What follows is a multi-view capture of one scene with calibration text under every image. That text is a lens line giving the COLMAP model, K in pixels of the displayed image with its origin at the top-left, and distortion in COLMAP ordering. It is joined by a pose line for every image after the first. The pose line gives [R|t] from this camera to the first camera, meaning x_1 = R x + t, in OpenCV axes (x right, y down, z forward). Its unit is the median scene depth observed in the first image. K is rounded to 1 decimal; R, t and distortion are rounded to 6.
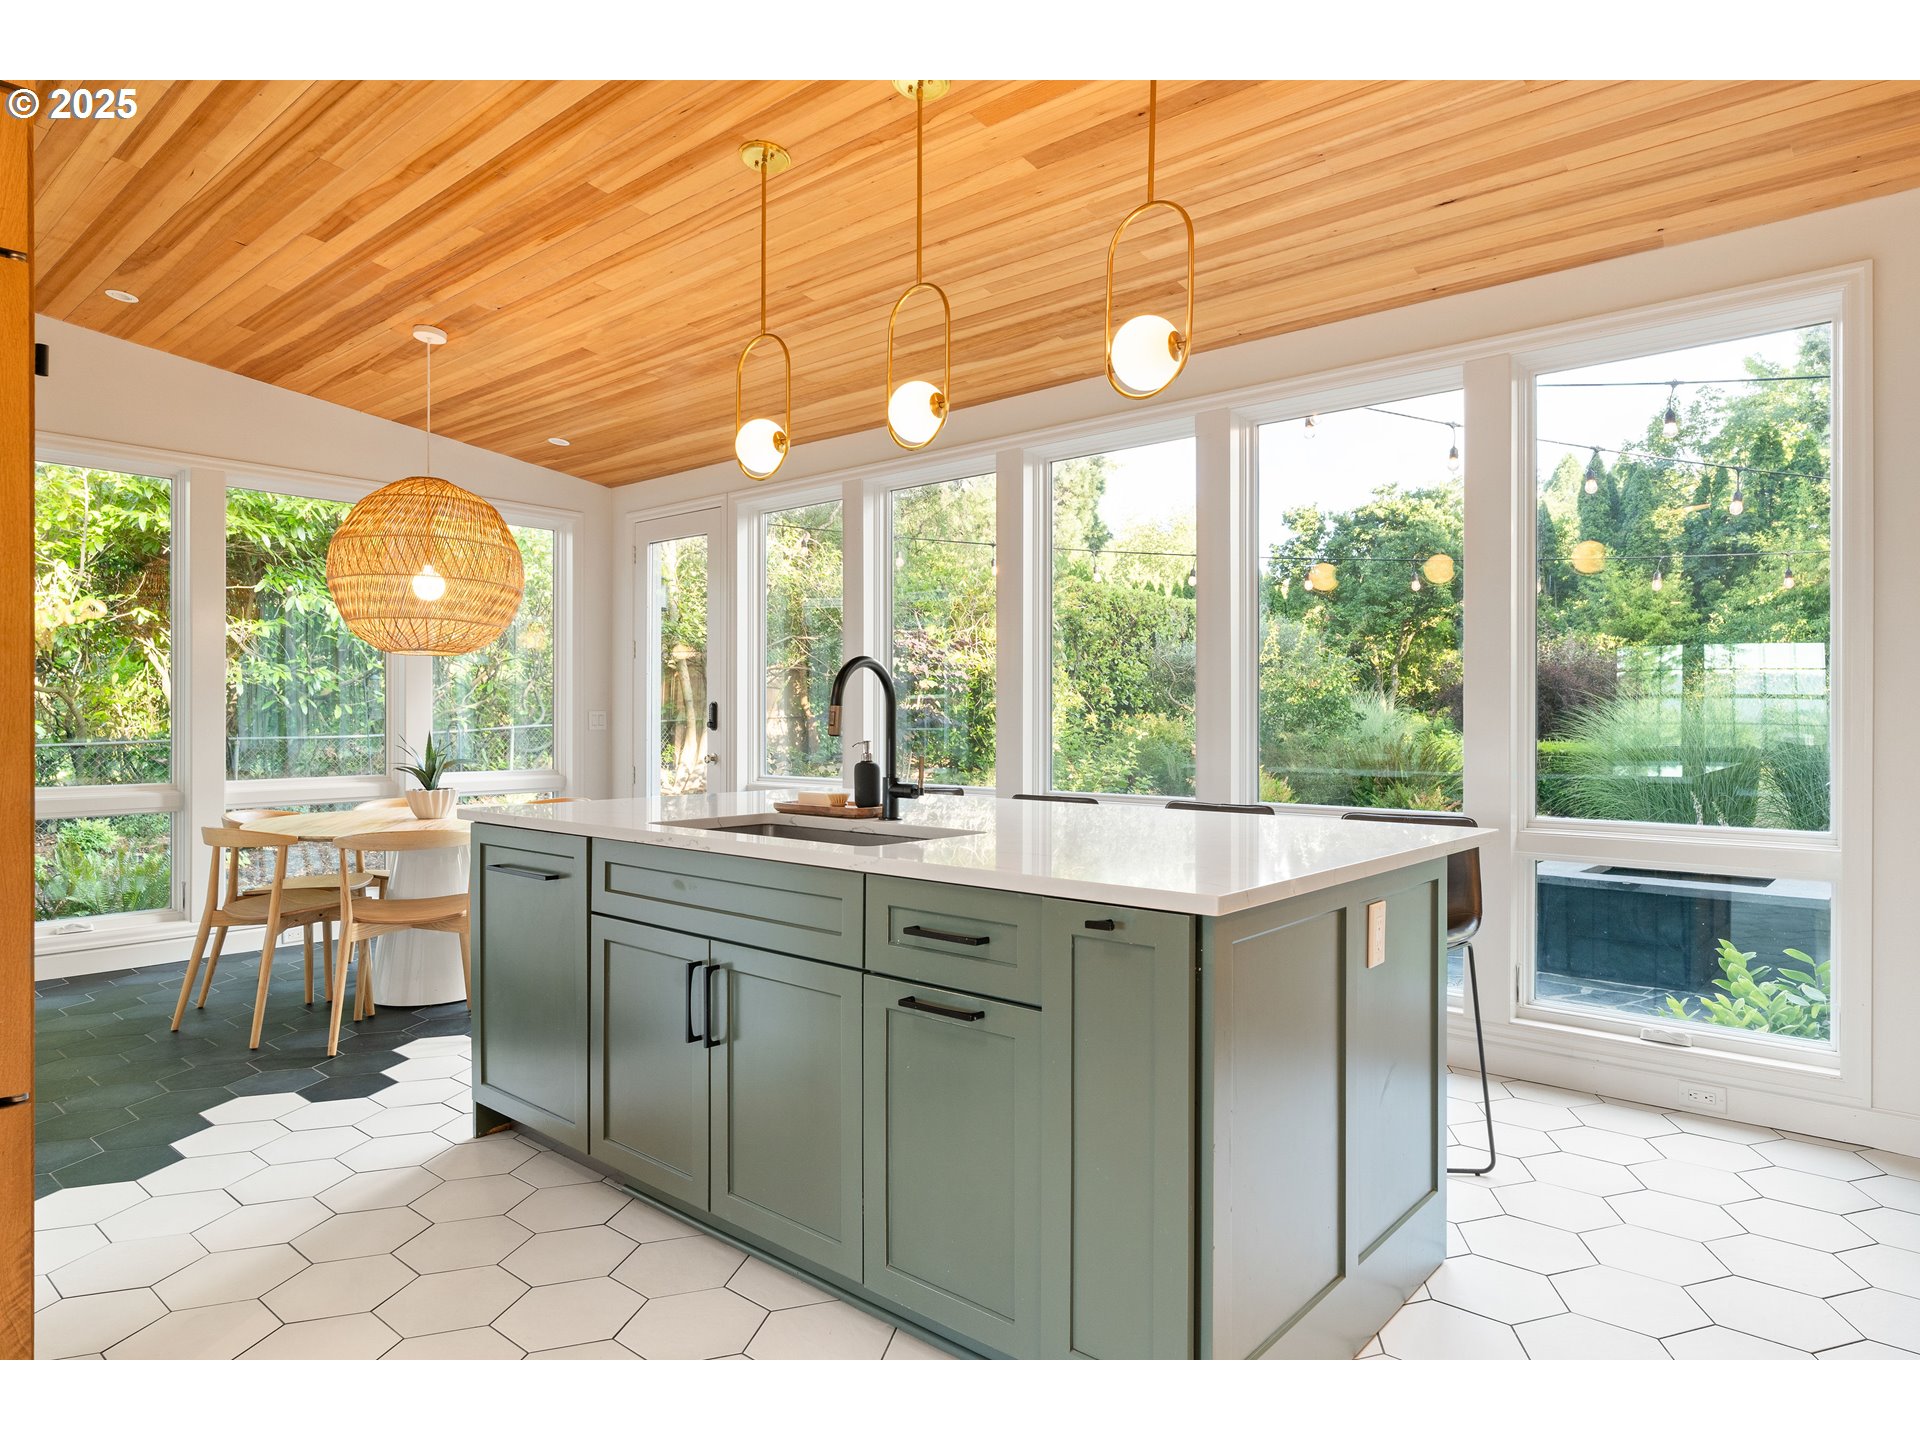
lens RADIAL K [[1136.2, 0, 960.0], [0, 1136.2, 720.0], [0, 0, 1]] dist [0.000421, 0.002118]
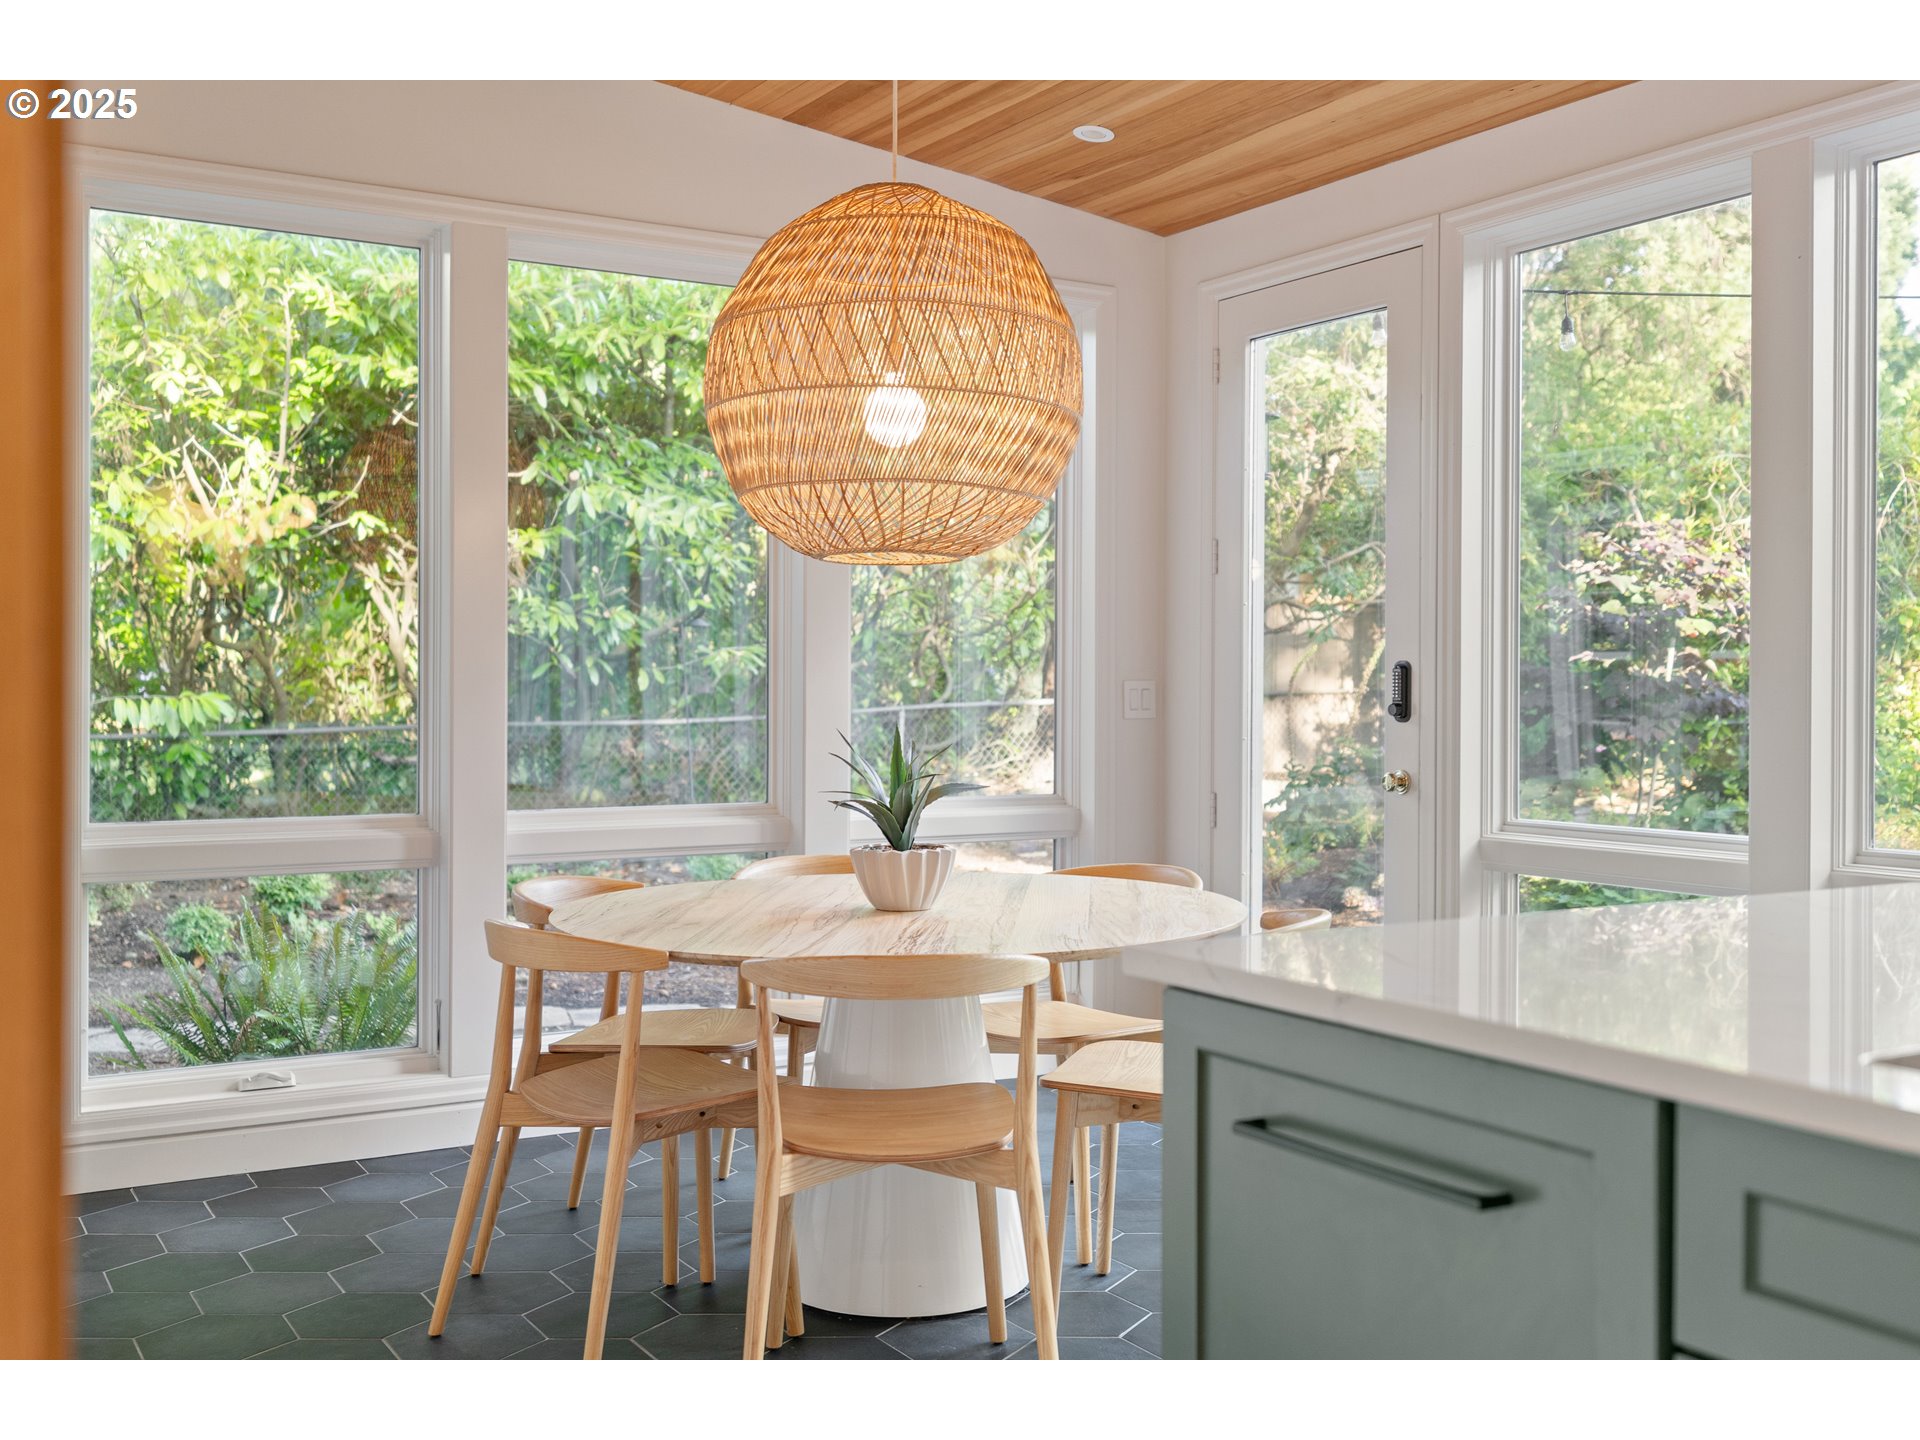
lens RADIAL K [[1900.4, 0, 958.3], [0, 1900.4, 699.5], [0, 0, 1]] dist [0.025342, -0.021459]
pose [[0.950080, 0.003944, -0.311982, -0.091146], [-0.003219, 0.999991, 0.002838, -0.001194], [0.311991, -0.001692, 0.950084, 0.119821]]
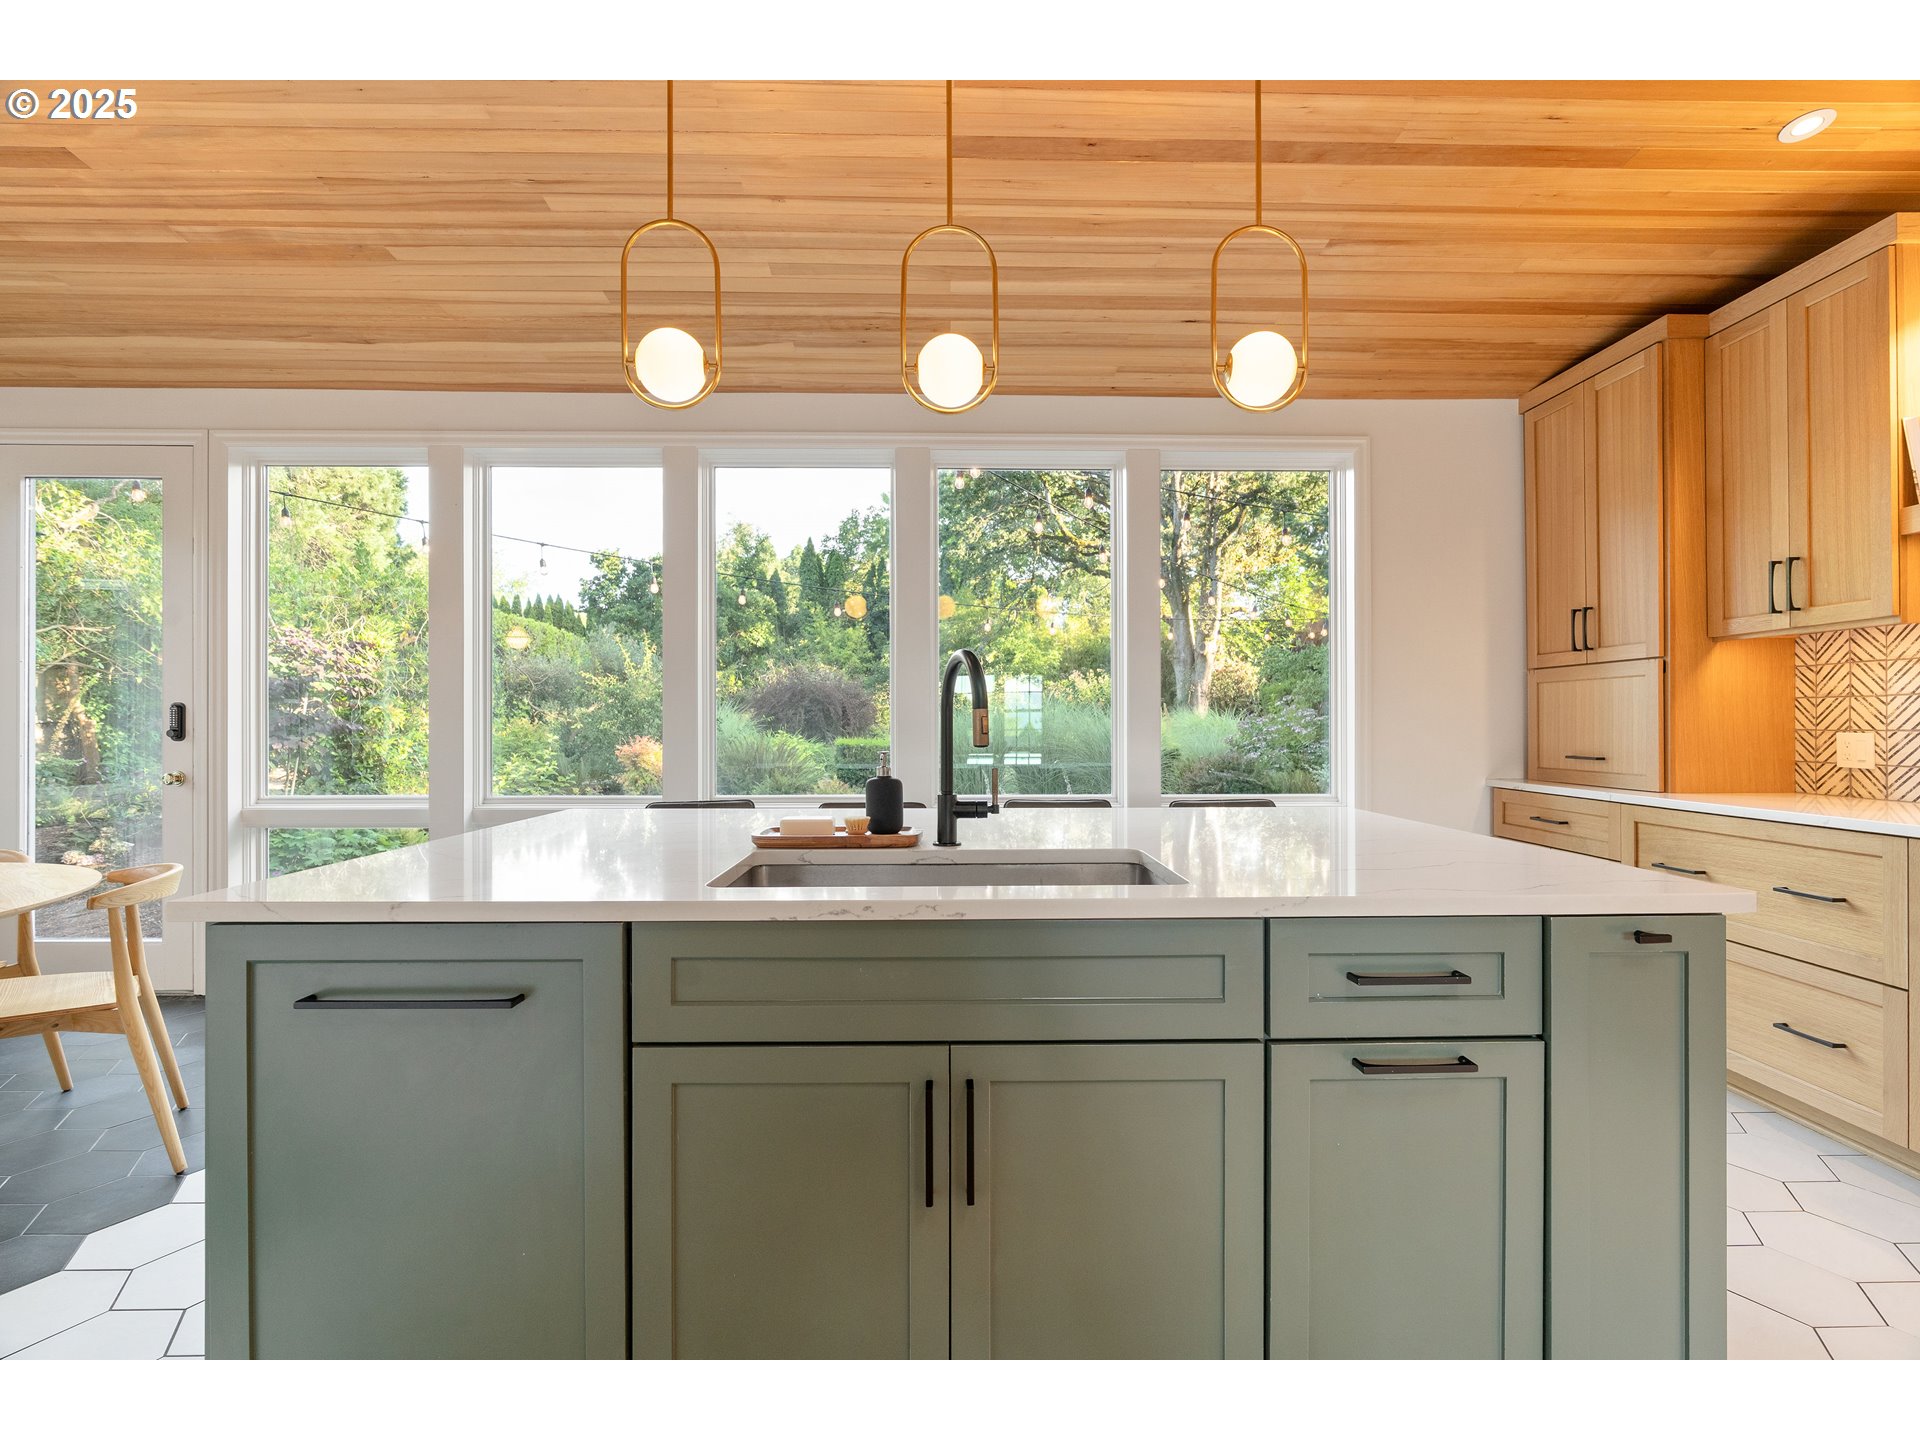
lens RADIAL K [[867.3, 0, 970.4], [0, 867.3, 719.0], [0, 0, 1]] dist [-0.000706, 0.000336]
pose [[0.744590, -0.000970, 0.667521, -0.131252], [0.004005, 0.999987, -0.003015, -0.000889], [-0.667510, 0.004919, 0.744585, 0.139443]]
